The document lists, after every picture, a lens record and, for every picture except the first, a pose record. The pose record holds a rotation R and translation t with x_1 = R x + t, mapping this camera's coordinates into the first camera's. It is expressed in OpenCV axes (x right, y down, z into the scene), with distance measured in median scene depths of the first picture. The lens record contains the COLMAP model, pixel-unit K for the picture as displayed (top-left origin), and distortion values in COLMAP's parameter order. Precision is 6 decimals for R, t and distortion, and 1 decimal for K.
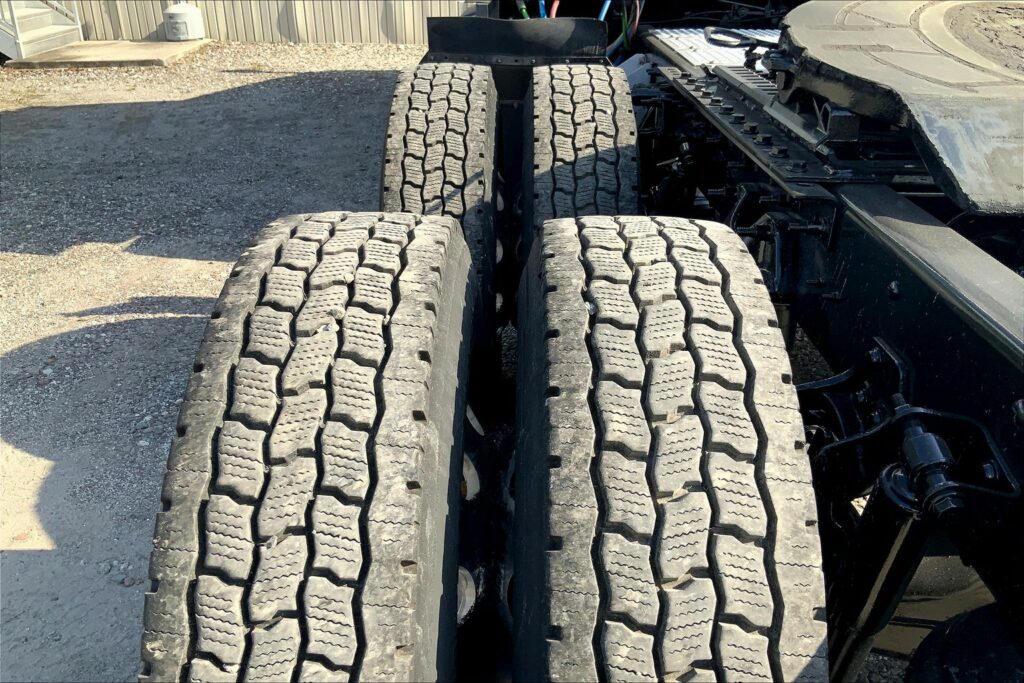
lens RADIAL K [[845.8, 0, 523.9], [0, 845.8, 338.7], [0, 0, 1]] dist [0.075468, -0.147764]
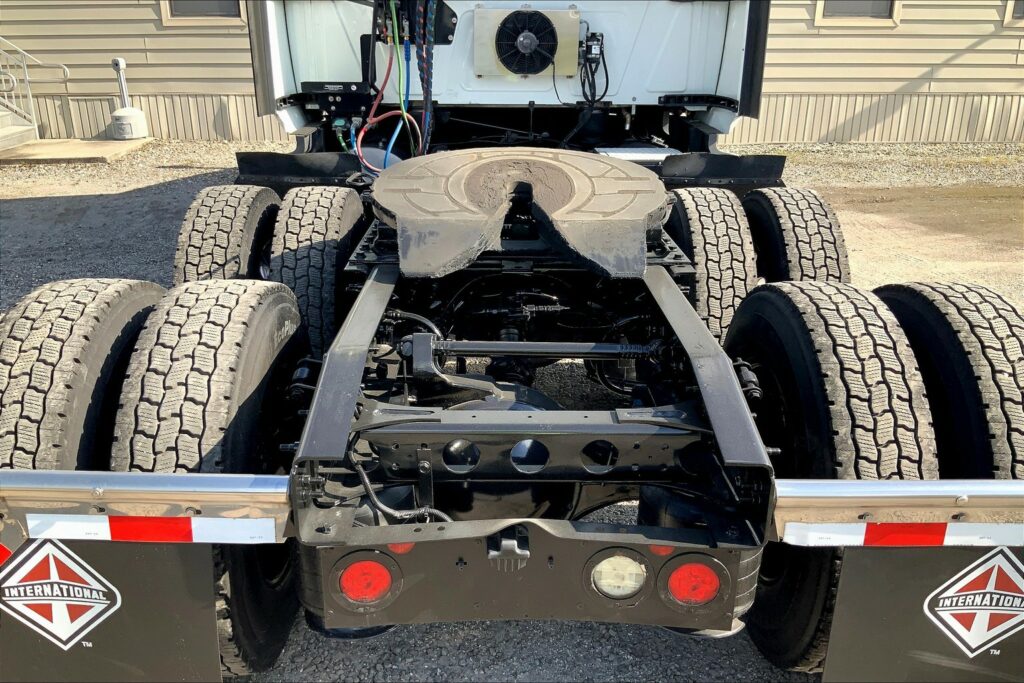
lens RADIAL K [[845.8, 0, 517.3], [0, 845.8, 337.7], [0, 0, 1]] dist [0.075468, -0.147764]
pose [[0.999616, -0.010110, 0.025803, 0.330208], [0.012400, 0.995847, -0.090194, 0.081190], [-0.024784, 0.090479, 0.995590, -0.449186]]
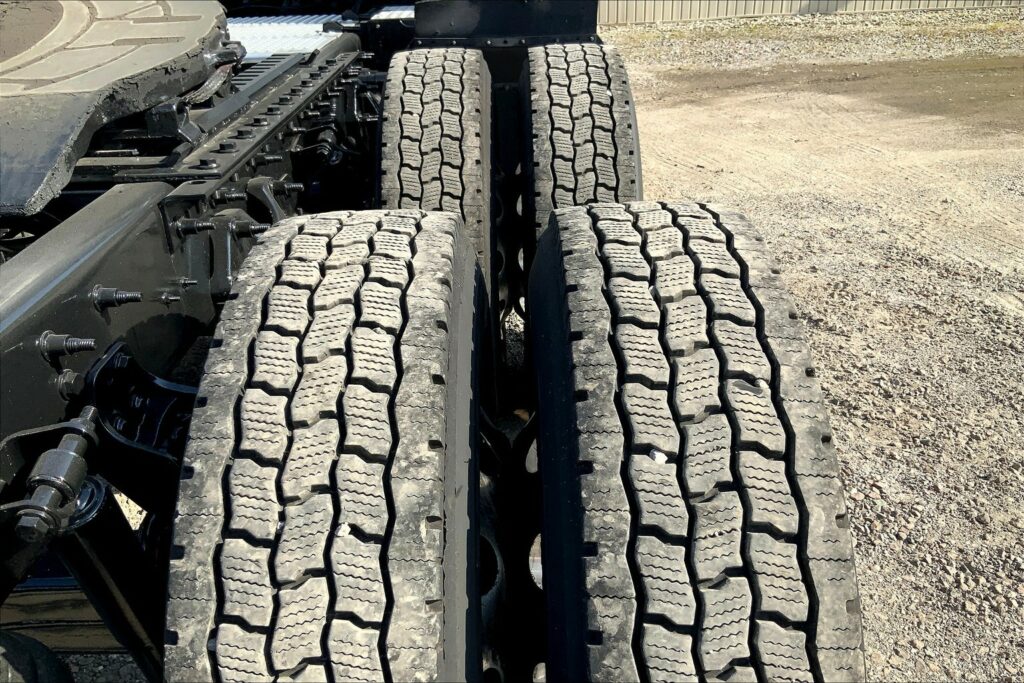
lens RADIAL K [[845.8, 0, 502.4], [0, 845.8, 340.8], [0, 0, 1]] dist [0.075468, -0.147764]
pose [[0.999039, -0.039772, -0.018401, 0.735420], [0.040162, 0.998964, 0.021384, 0.003247], [0.017532, -0.022102, 0.999602, 0.007867]]
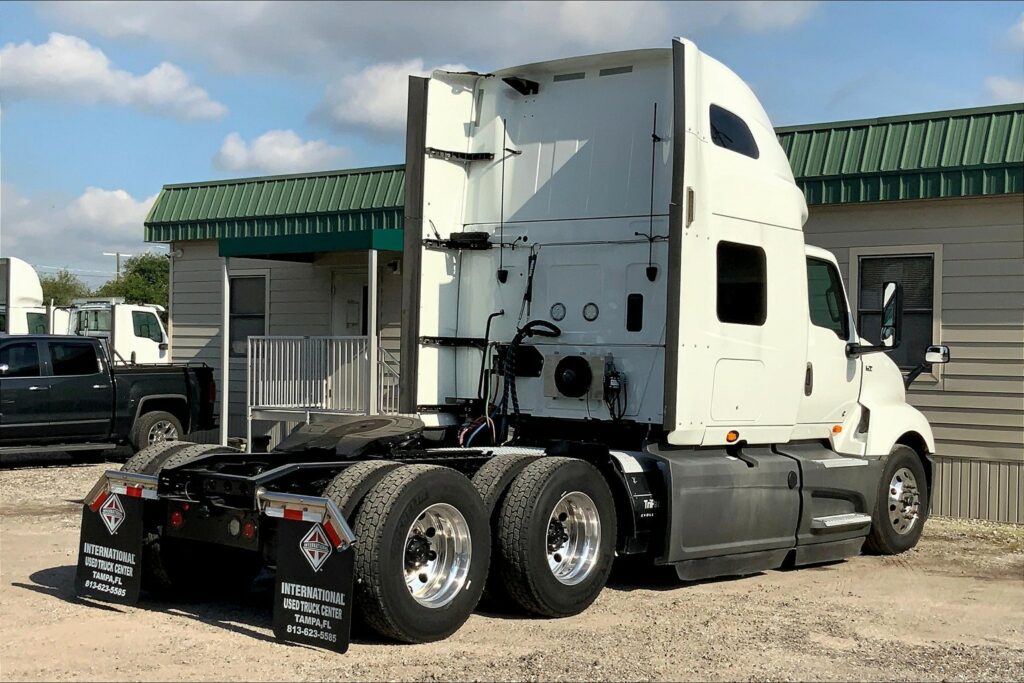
lens RADIAL K [[1519.1, 0, 480.1], [0, 1519.1, 326.6], [0, 0, 1]] dist [0.040172, 0.000000]
pose [[0.774838, 0.001831, -0.632158, 3.113832], [-0.296998, 0.883816, -0.361471, 0.908684], [0.558049, 0.467830, 0.685358, -2.089142]]
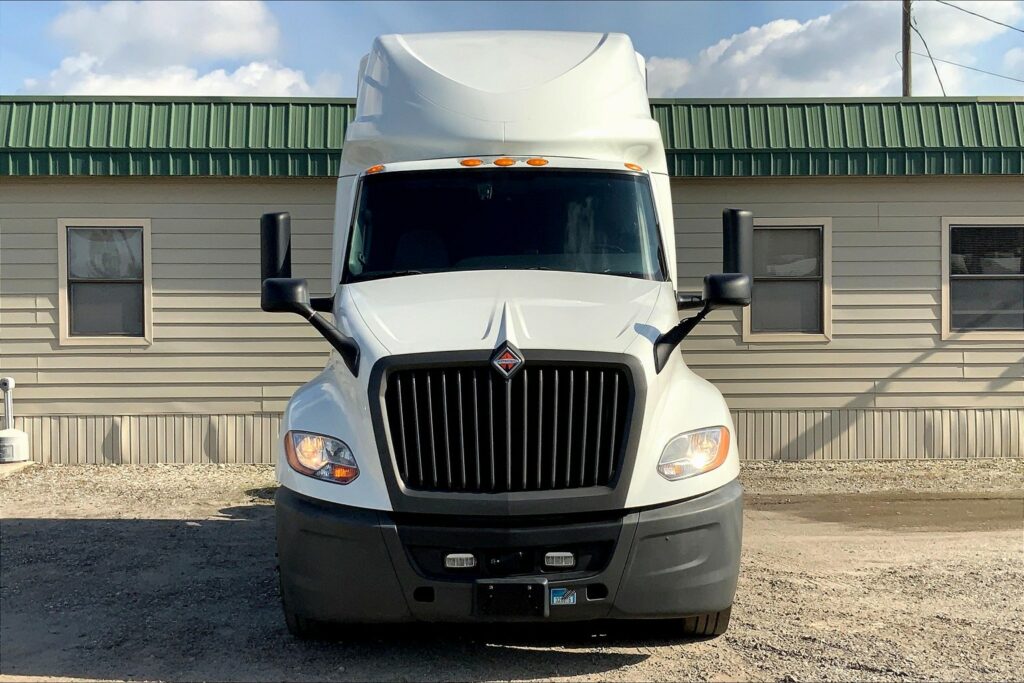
lens RADIAL K [[1322.3, 0, 497.8], [0, 1322.3, 355.1], [0, 0, 1]] dist [0.067795, 0.000000]
pose [[0.998632, -0.006752, 0.051856, 0.429738], [0.028211, 0.904516, -0.425505, 0.923854], [-0.044032, 0.426386, 0.903469, -2.104923]]
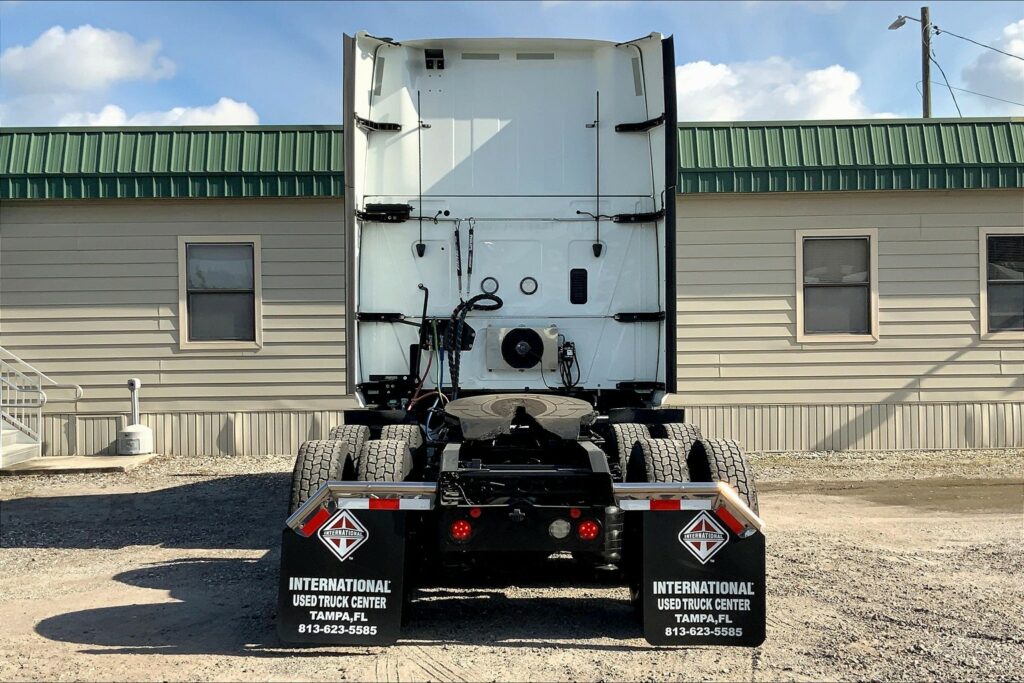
lens RADIAL K [[1199.5, 0, 513.5], [0, 1199.5, 353.5], [0, 0, 1]] dist [0.058470, 0.000000]
pose [[0.999541, -0.012807, 0.027473, 0.270158], [0.023349, 0.903265, -0.428448, 0.929833], [-0.019328, 0.428892, 0.903149, -2.113331]]
